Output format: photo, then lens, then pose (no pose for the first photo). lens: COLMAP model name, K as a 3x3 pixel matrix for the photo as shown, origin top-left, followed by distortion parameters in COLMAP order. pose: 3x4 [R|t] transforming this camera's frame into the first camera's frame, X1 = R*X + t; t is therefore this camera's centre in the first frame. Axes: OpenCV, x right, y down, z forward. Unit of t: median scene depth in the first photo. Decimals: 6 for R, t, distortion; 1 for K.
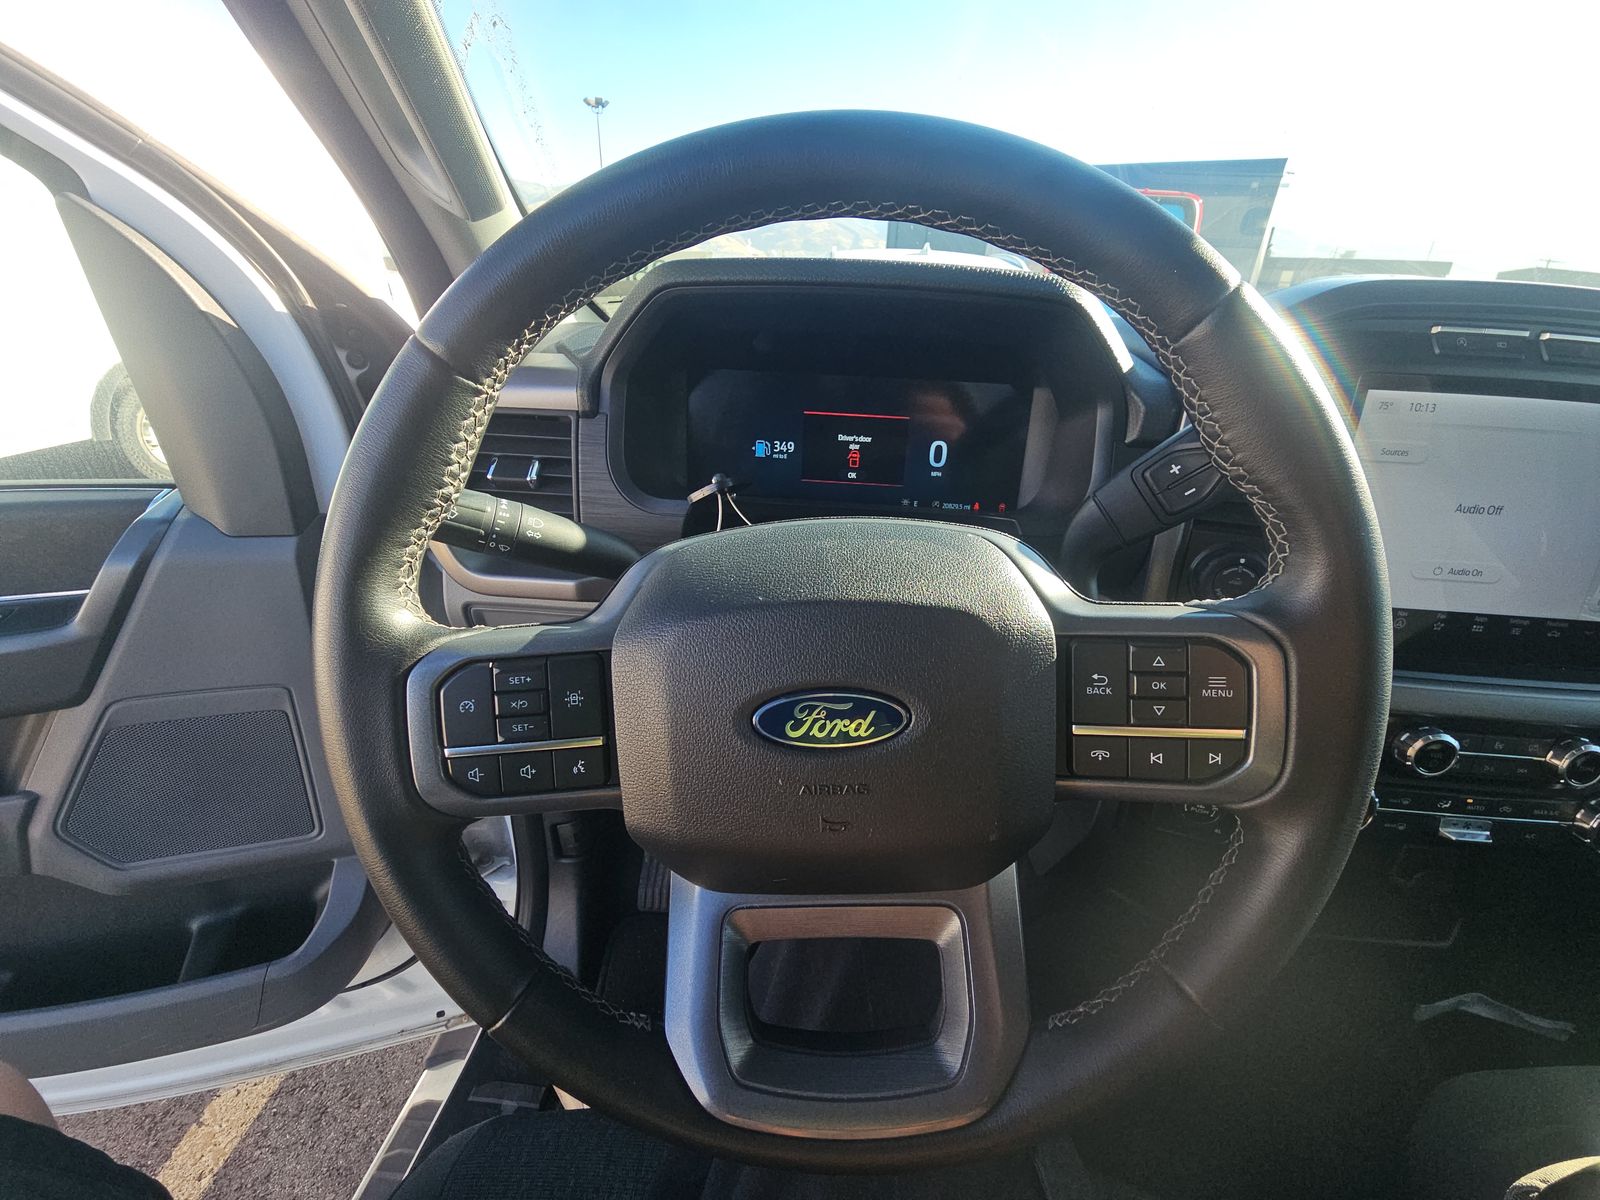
lens RADIAL K [[646.6, 0, 804.1], [0, 646.6, 604.5], [0, 0, 1]] dist [0.000580, 0.000006]
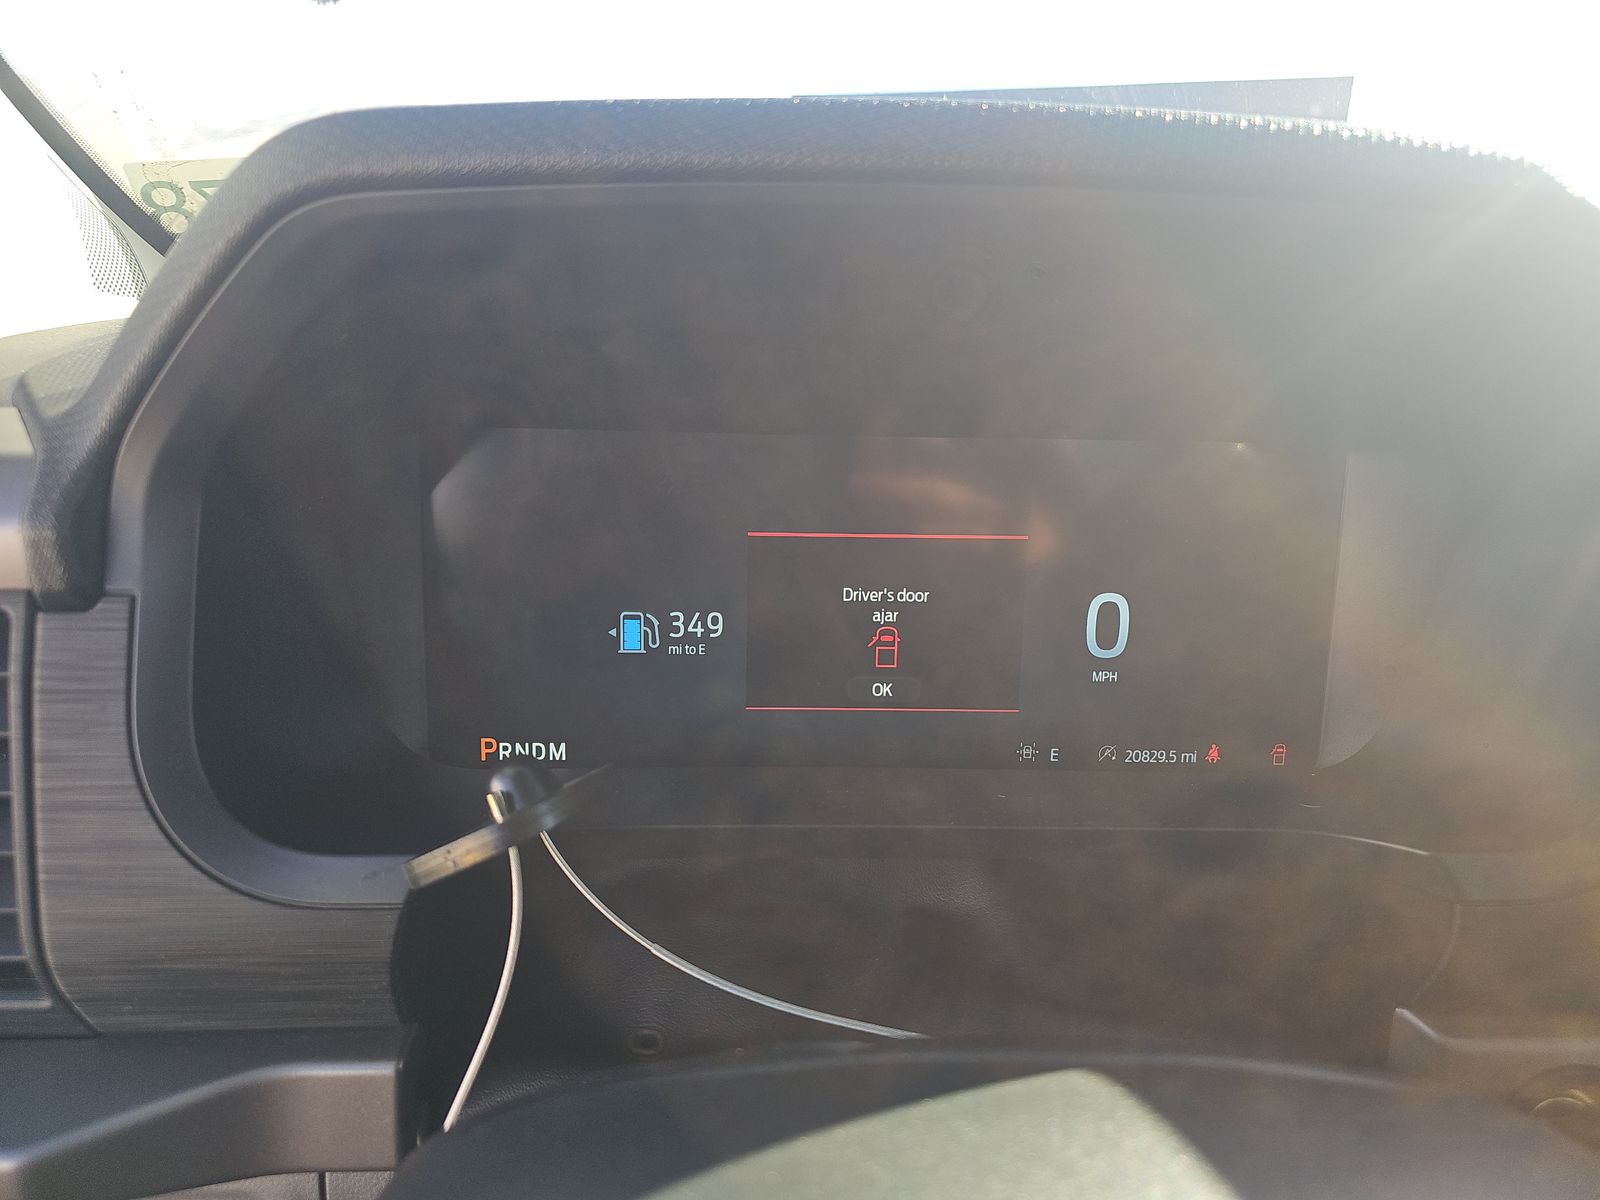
lens RADIAL K [[1077.6, 0, 799.5], [0, 1077.6, 597.0], [0, 0, 1]] dist [0.007535, 0.000642]
pose [[0.992667, -0.050538, 0.109811, -0.040124], [0.067585, 0.985197, -0.157542, -0.160707], [-0.100224, 0.163808, 0.981388, 0.390579]]
